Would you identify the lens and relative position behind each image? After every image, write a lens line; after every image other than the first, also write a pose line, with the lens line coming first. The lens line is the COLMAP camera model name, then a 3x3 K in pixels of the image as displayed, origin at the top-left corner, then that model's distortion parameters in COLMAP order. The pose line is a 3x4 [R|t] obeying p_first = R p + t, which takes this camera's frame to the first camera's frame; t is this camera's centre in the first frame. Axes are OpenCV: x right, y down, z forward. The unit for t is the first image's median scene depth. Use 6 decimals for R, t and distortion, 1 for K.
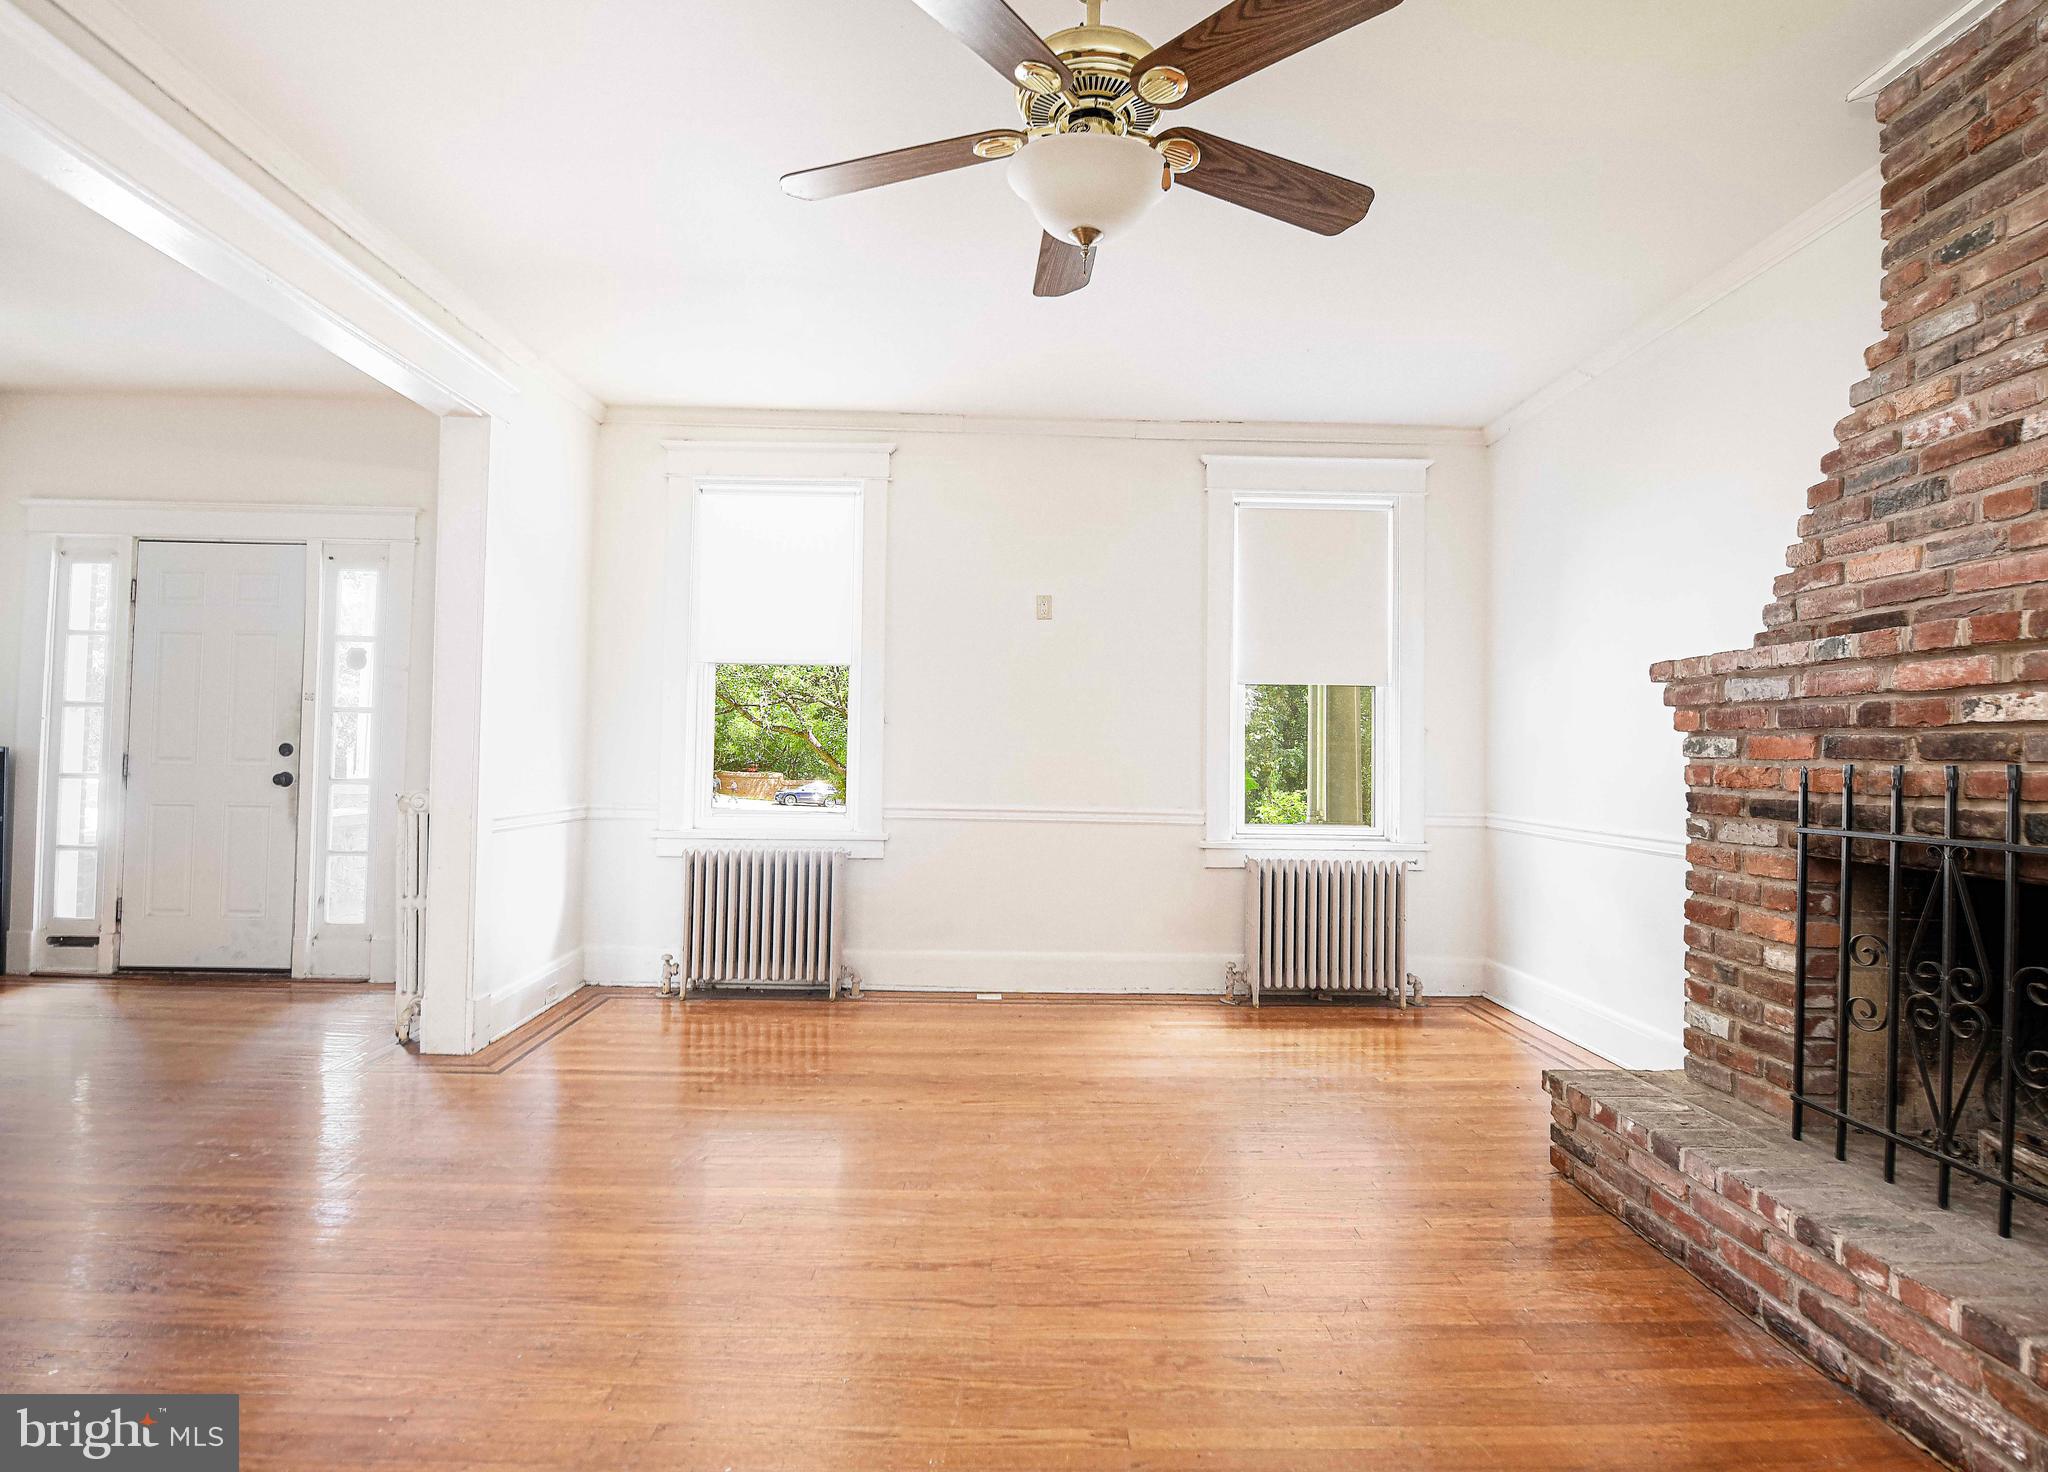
lens RADIAL K [[1040.4, 0, 1025.7], [0, 1040.4, 714.5], [0, 0, 1]] dist [0.001404, -0.008255]
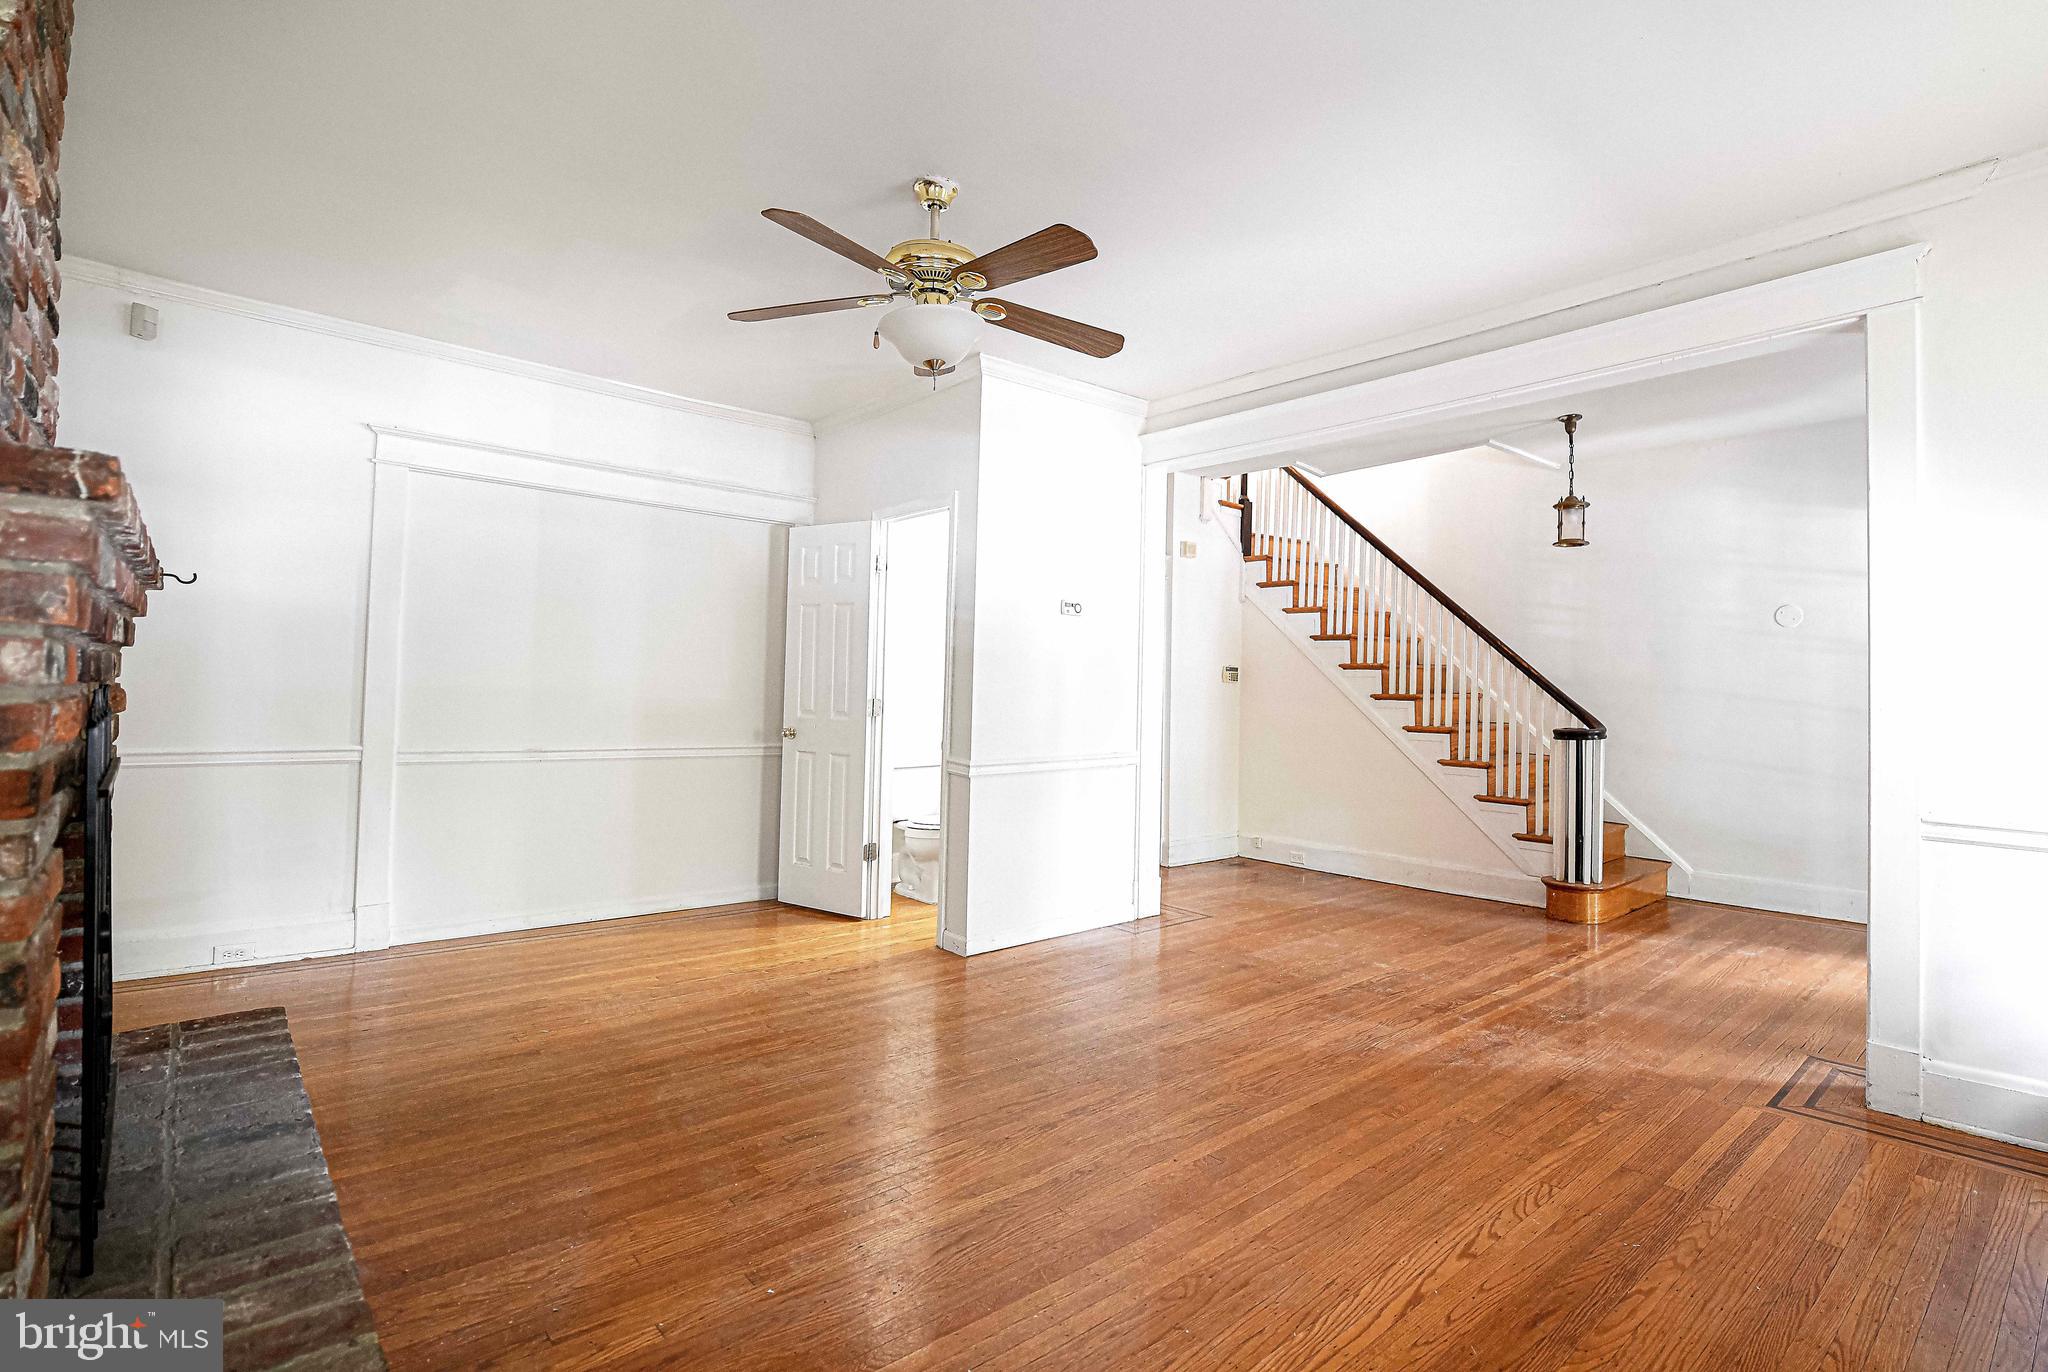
lens RADIAL K [[949.6, 0, 1048.0], [0, 949.6, 690.9], [0, 0, 1]] dist [-0.001358, -0.000152]
pose [[-0.768851, -0.028276, -0.638802, 0.583894], [-0.010088, 0.999434, -0.032098, 0.051921], [0.639348, -0.018234, -0.768701, 1.607633]]
